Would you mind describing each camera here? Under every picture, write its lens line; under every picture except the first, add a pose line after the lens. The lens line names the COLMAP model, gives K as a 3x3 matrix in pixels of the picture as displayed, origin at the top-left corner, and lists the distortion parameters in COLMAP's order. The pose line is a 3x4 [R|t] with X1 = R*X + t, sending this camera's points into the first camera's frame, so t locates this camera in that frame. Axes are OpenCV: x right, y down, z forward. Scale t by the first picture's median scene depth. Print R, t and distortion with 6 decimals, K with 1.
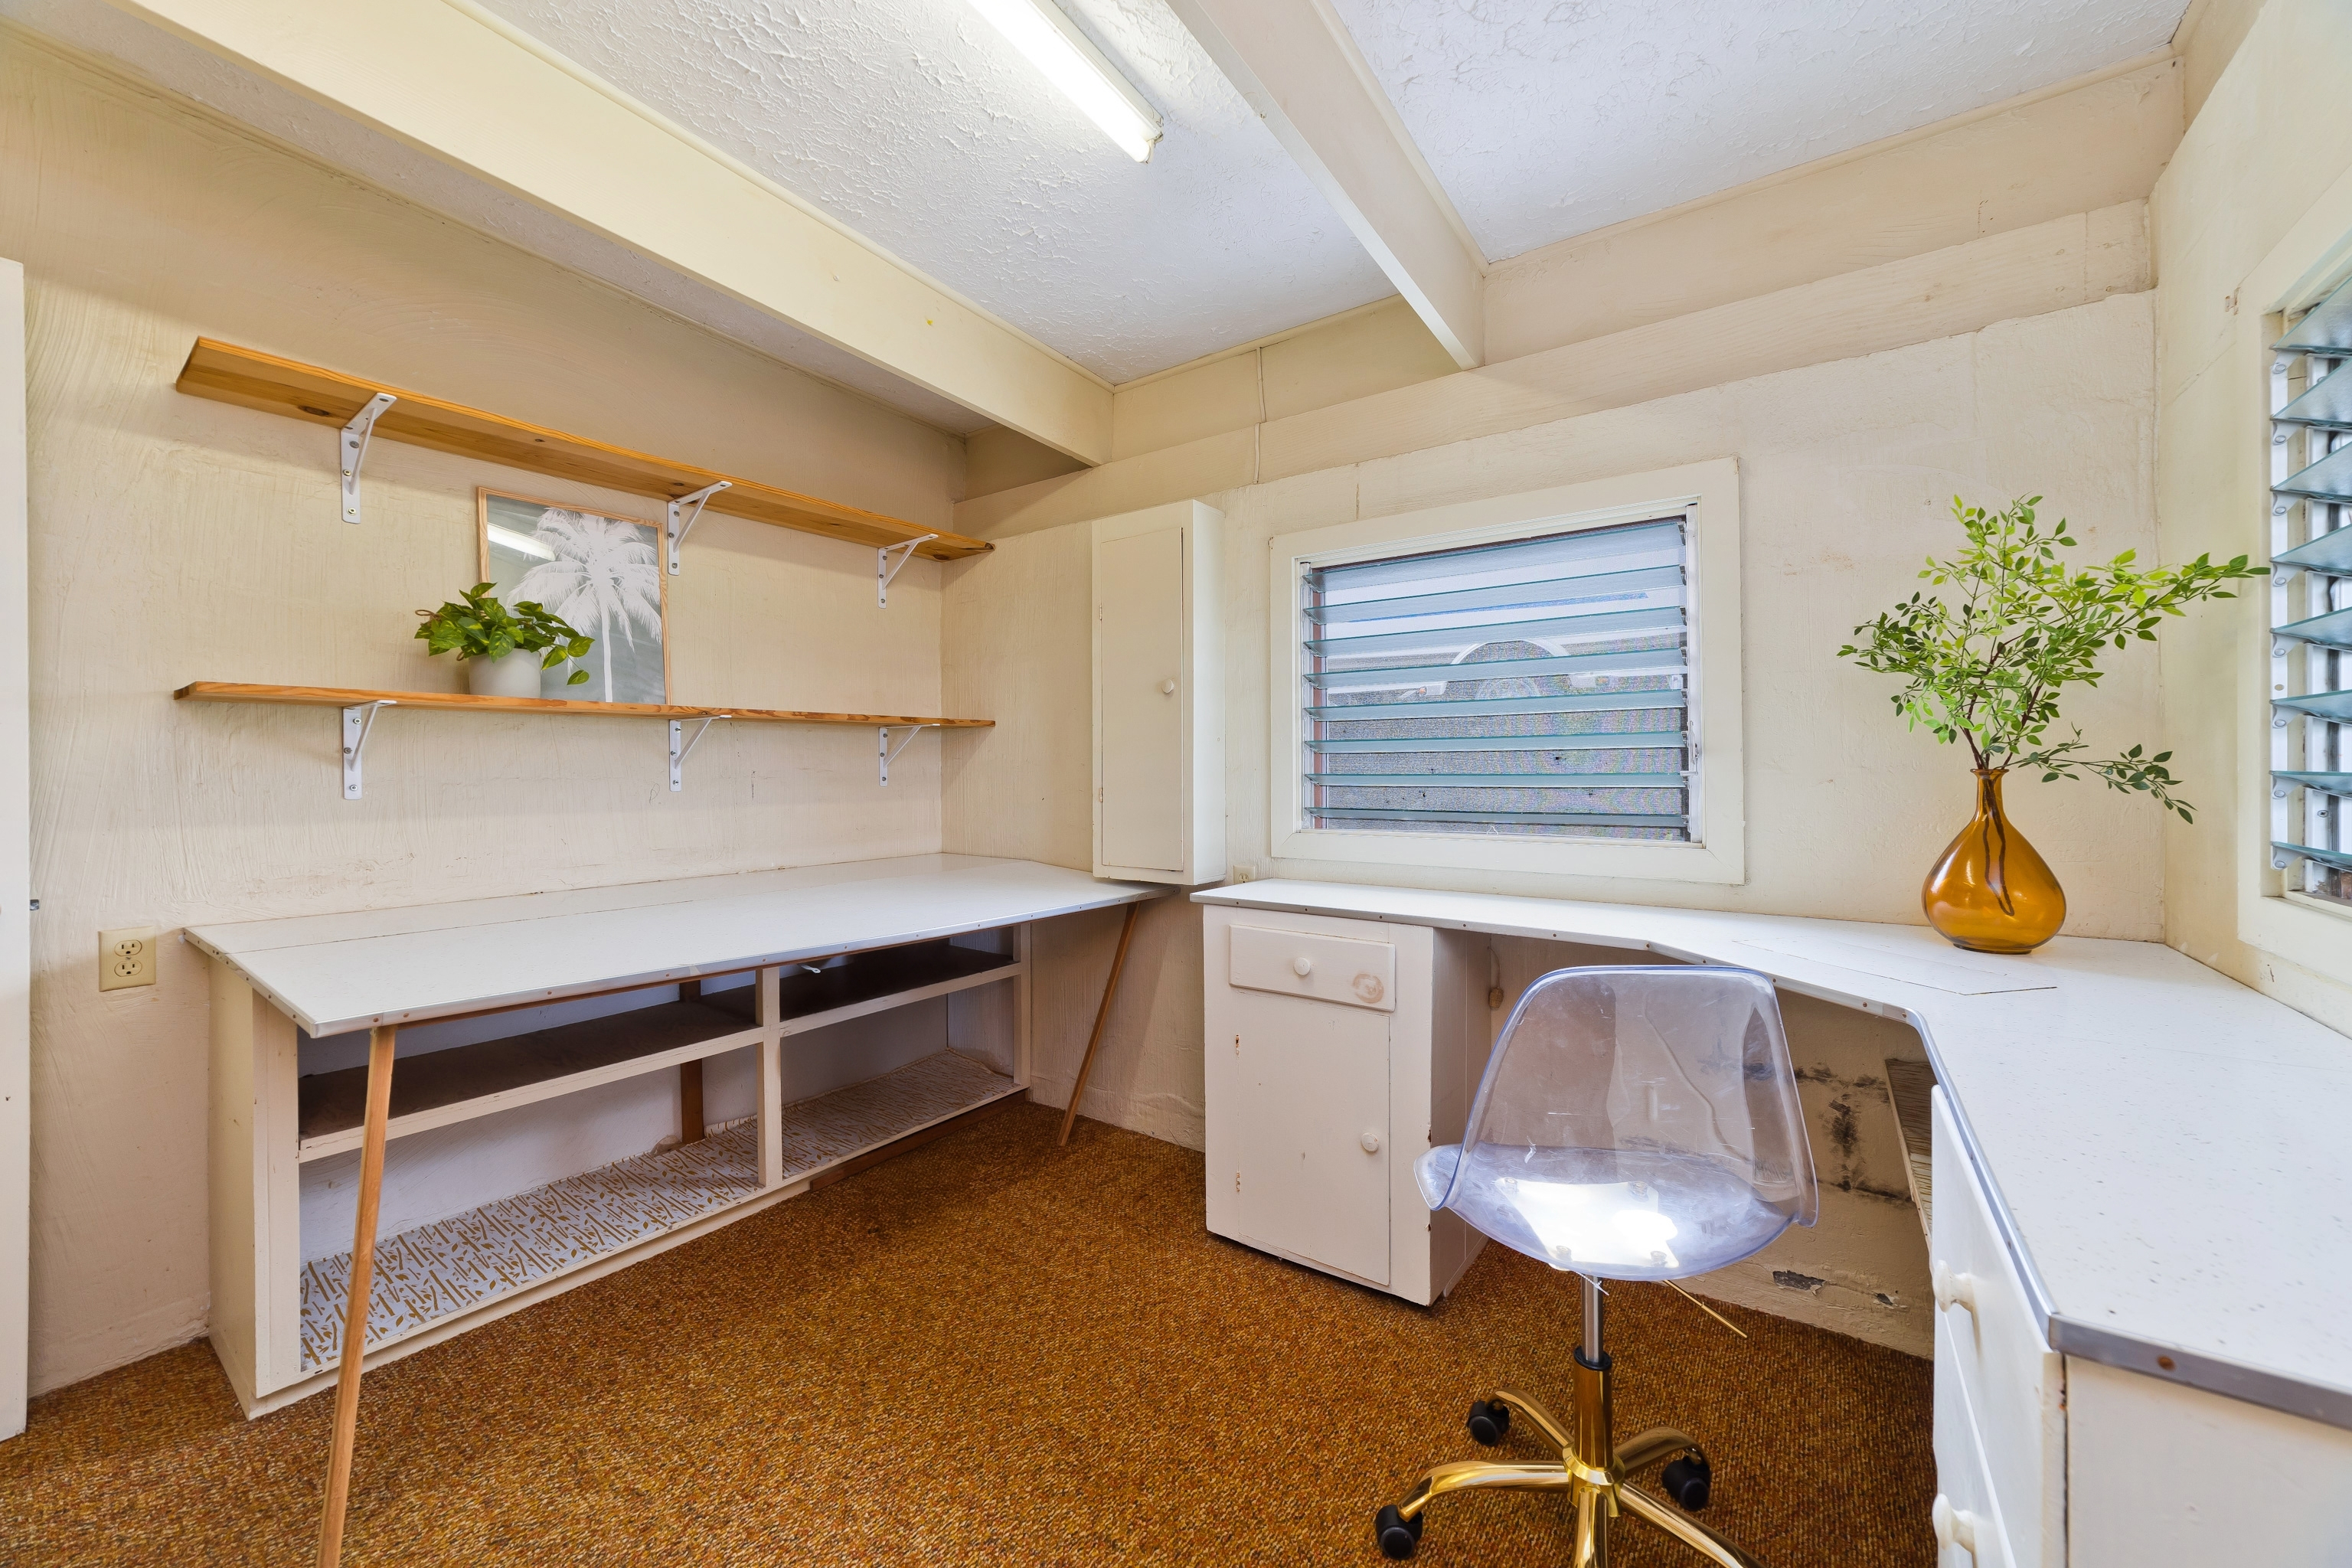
lens RADIAL K [[888.6, 0, 1172.8], [0, 888.6, 773.8], [0, 0, 1]] dist [-0.007423, 0.000350]
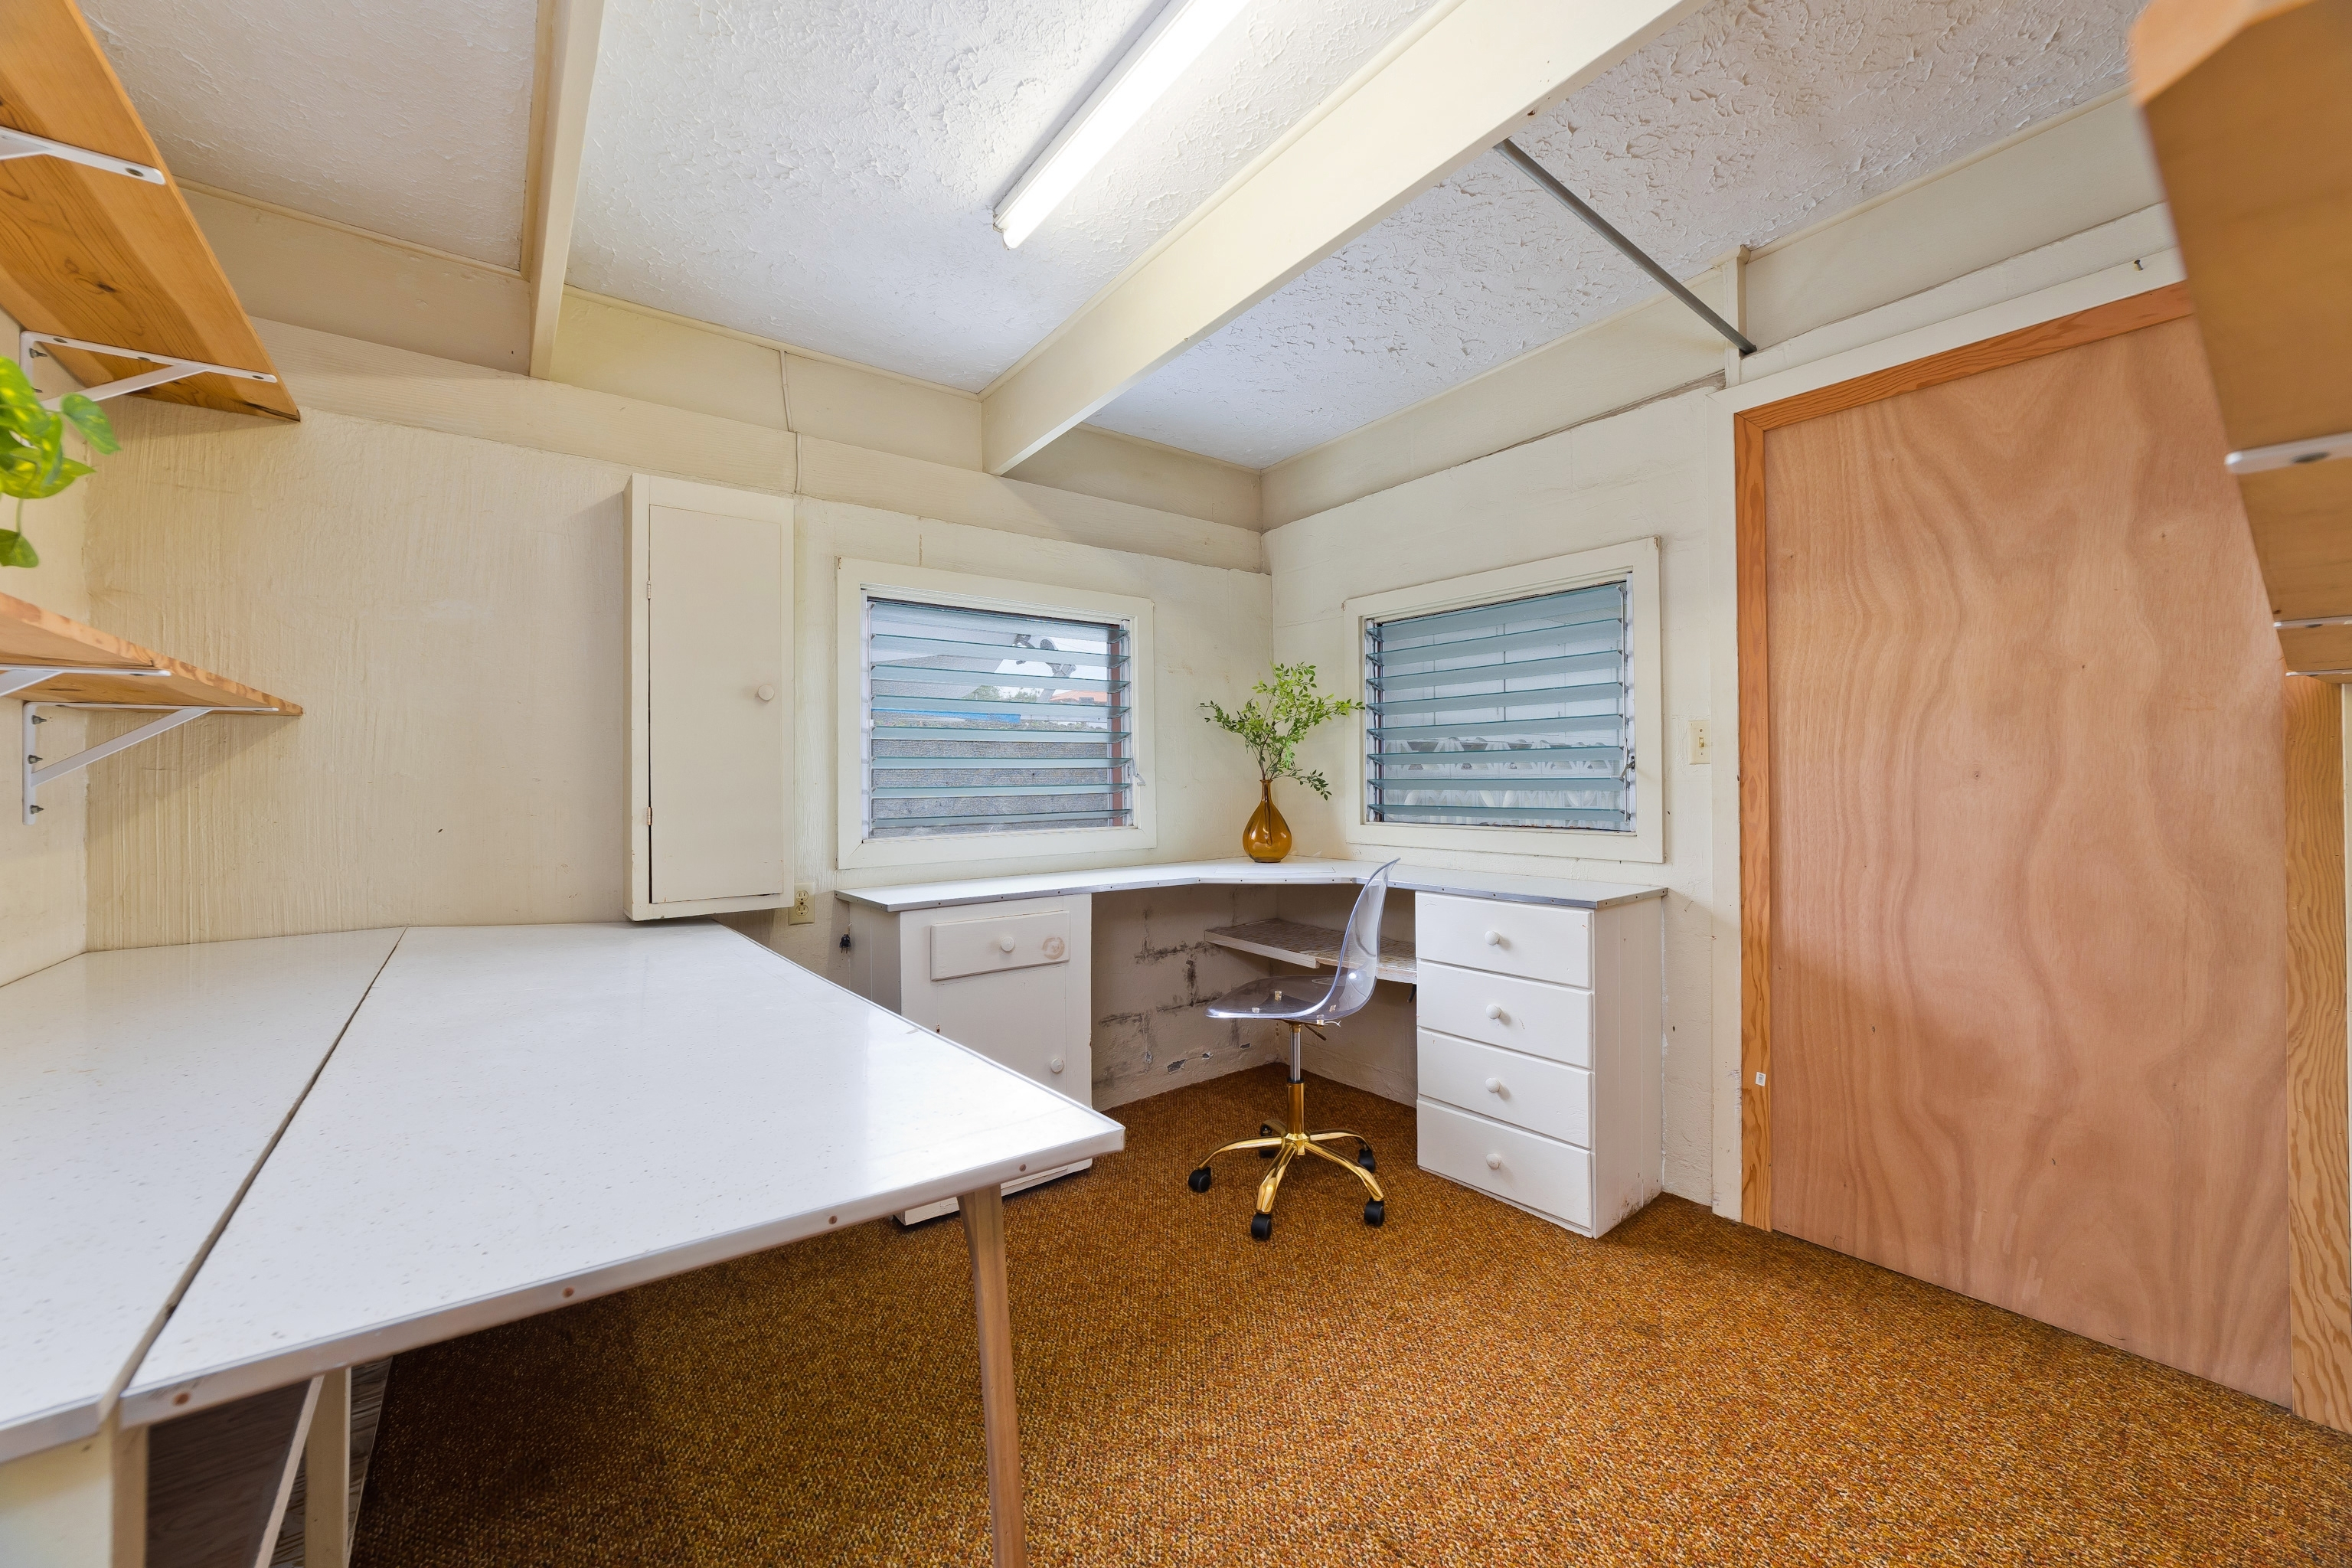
lens RADIAL K [[888.6, 0, 1173.3], [0, 888.6, 777.4], [0, 0, 1]] dist [-0.007423, 0.000350]
pose [[0.297730, 0.006558, 0.954628, -1.028056], [0.019045, 0.999737, -0.012808, 0.010797], [-0.954460, 0.021994, 0.297527, 0.459427]]
